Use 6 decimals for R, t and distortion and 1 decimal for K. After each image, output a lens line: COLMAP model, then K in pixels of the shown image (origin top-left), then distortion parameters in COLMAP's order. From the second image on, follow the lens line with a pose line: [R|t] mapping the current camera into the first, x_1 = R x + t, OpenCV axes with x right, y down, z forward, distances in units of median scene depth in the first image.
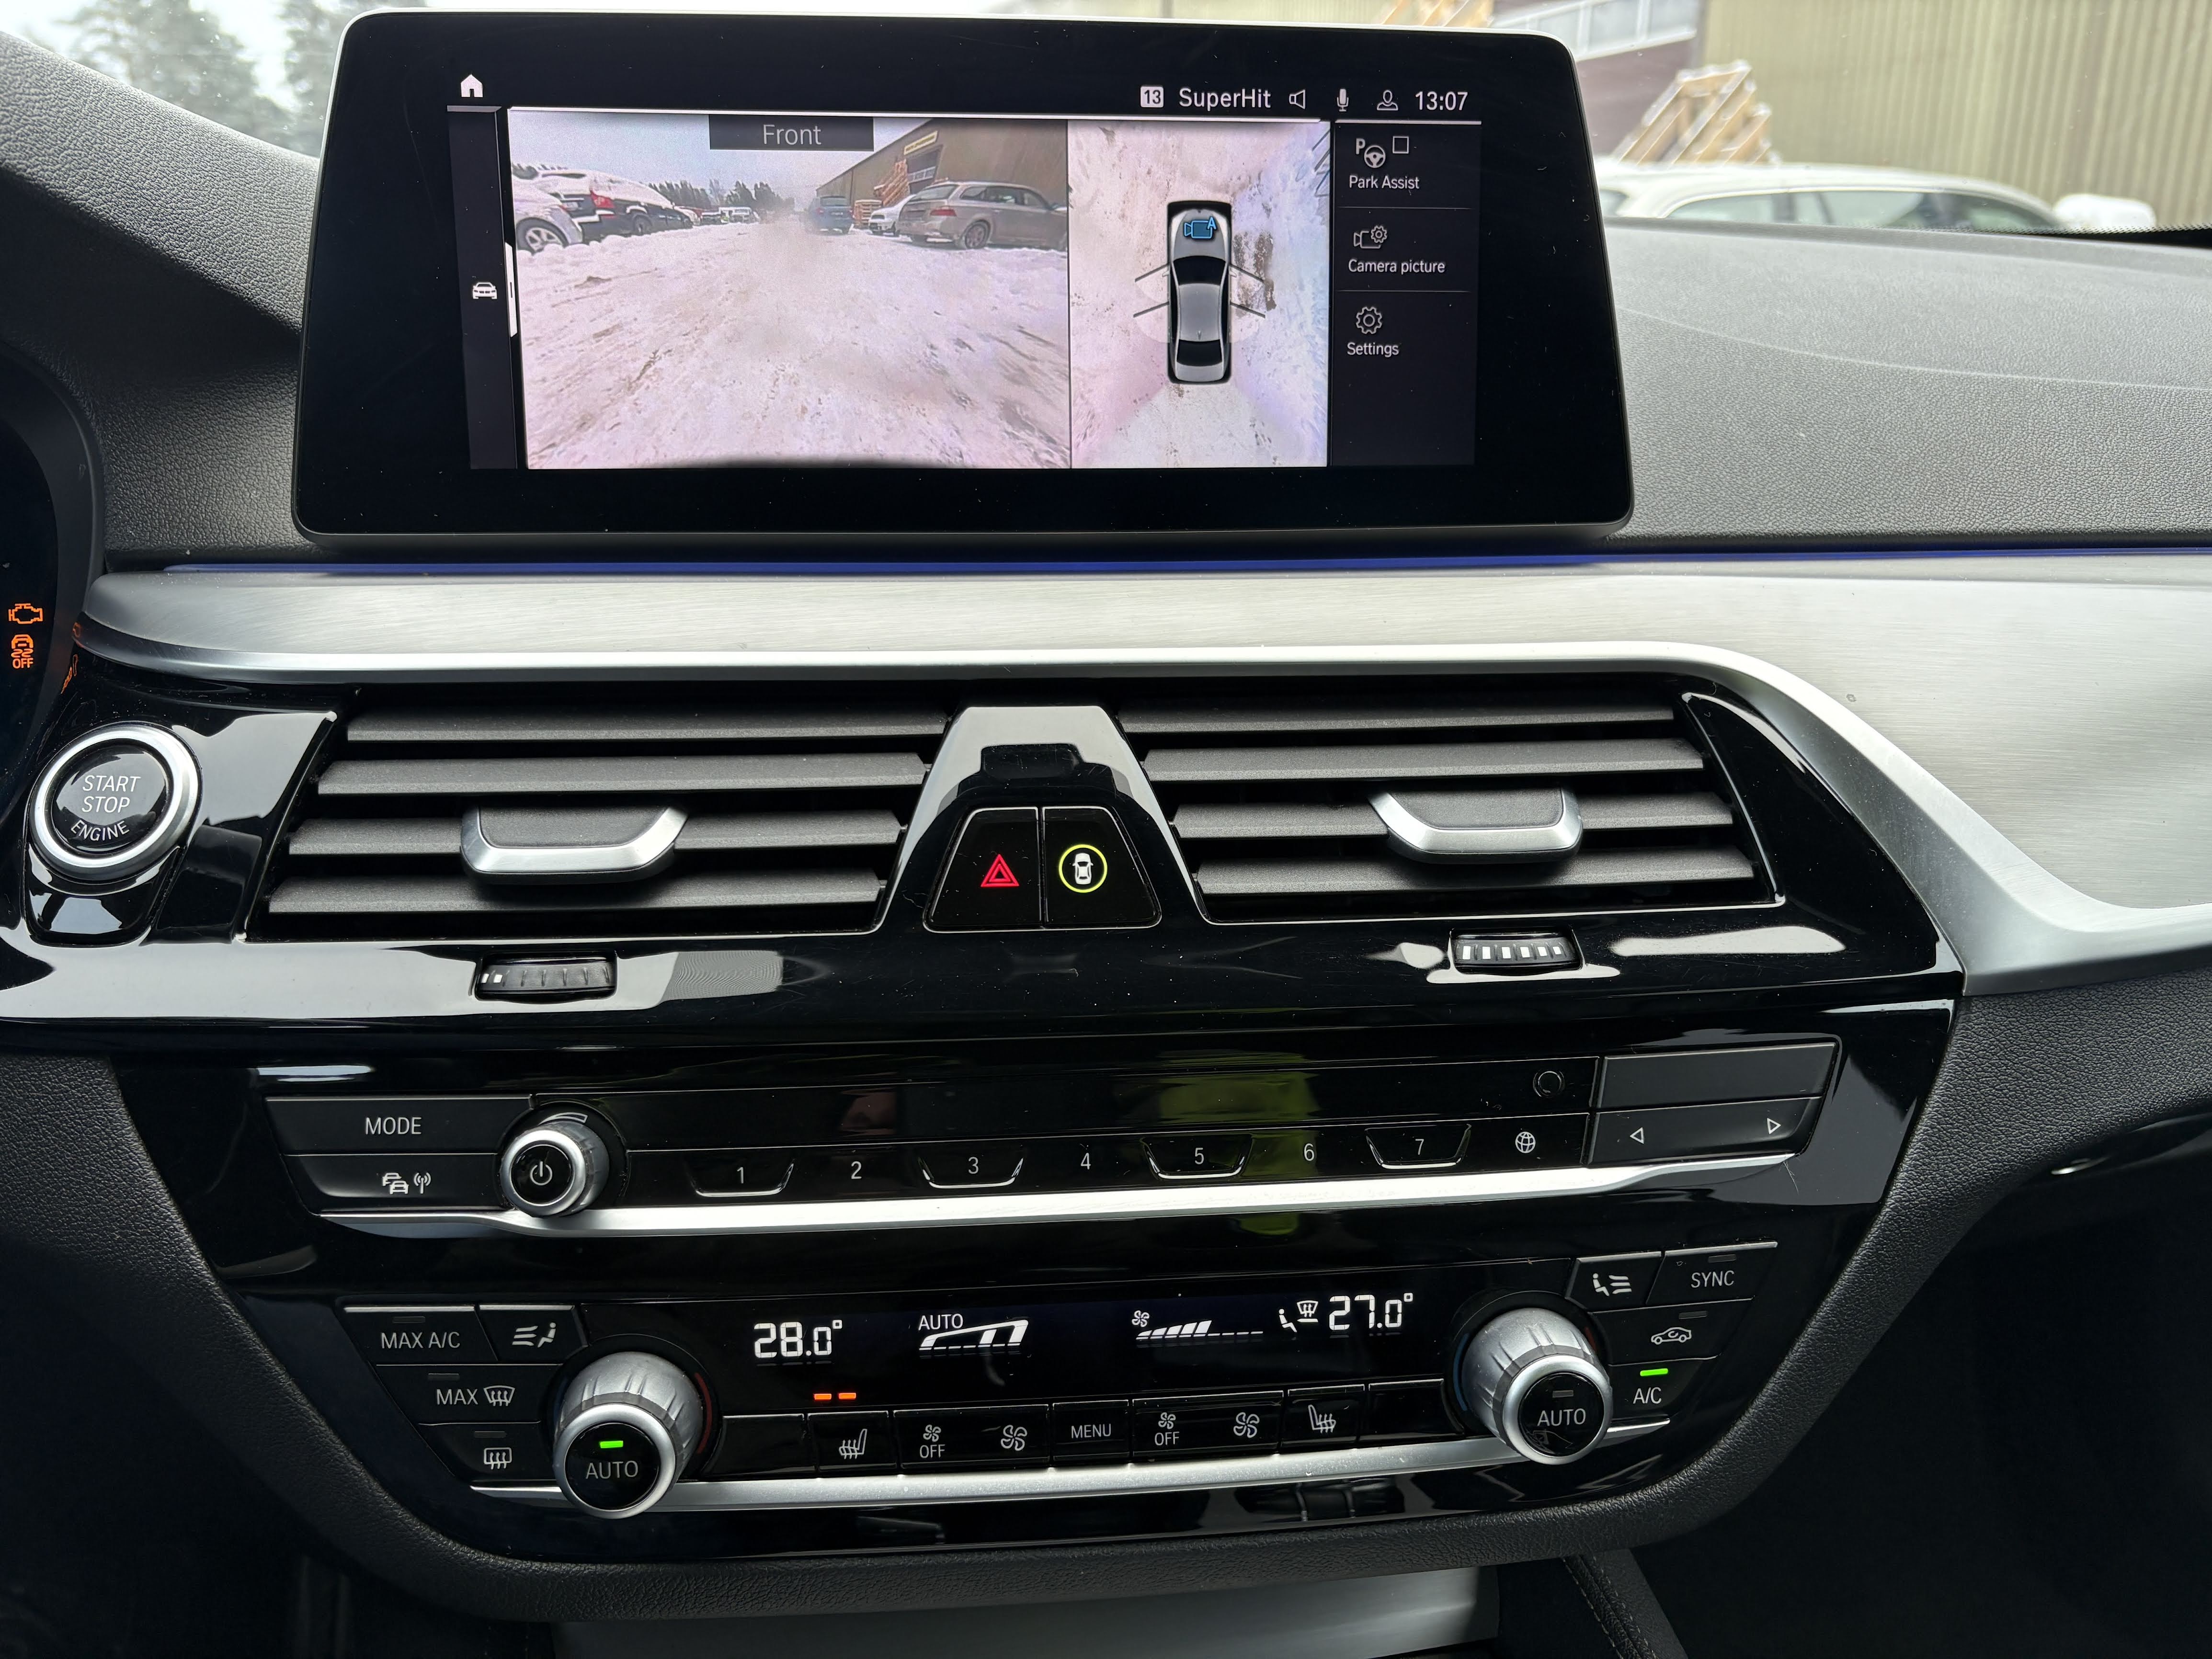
lens RADIAL K [[1673.4, 0, 1101.8], [0, 1673.4, 814.6], [0, 0, 1]] dist [0.035810, -0.023090]
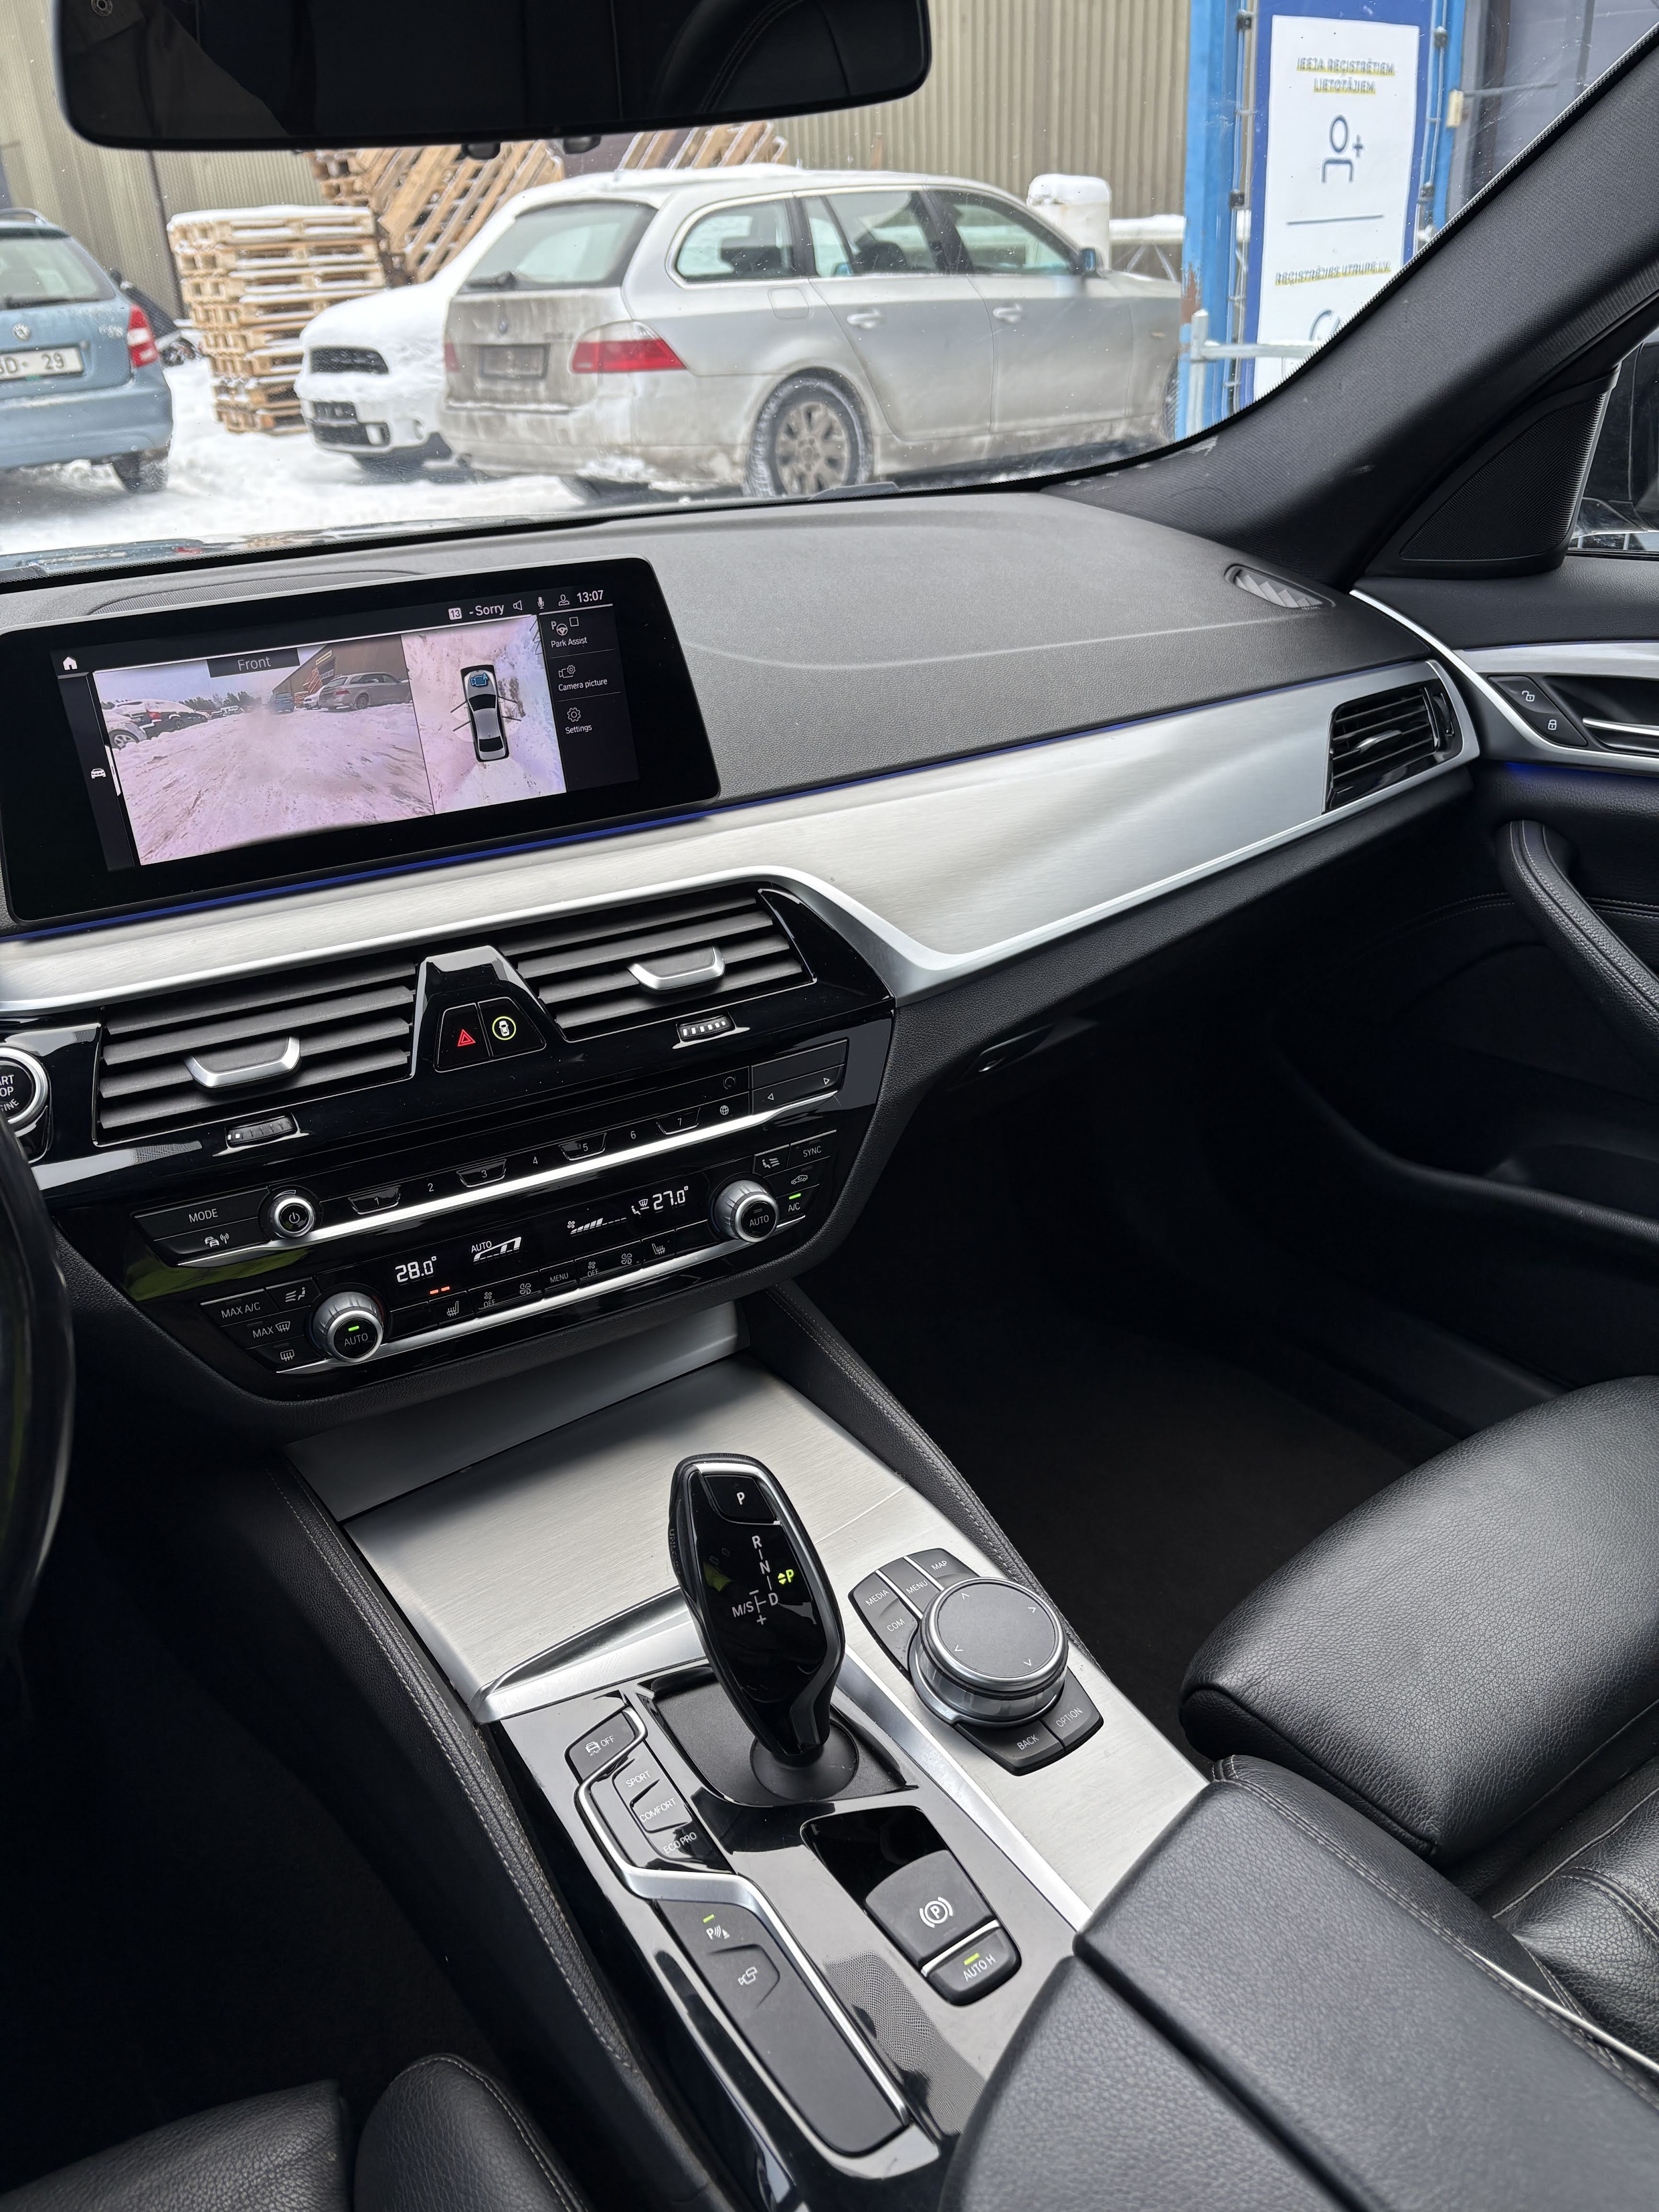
lens RADIAL K [[1673.4, 0, 821.6], [0, 1673.4, 1098.9], [0, 0, 1]] dist [0.035810, -0.023090]
pose [[0.929568, -0.205649, 0.305961, -0.286663], [0.157508, 0.971935, 0.174739, -0.176108], [-0.333309, -0.114241, 0.935871, -1.055235]]
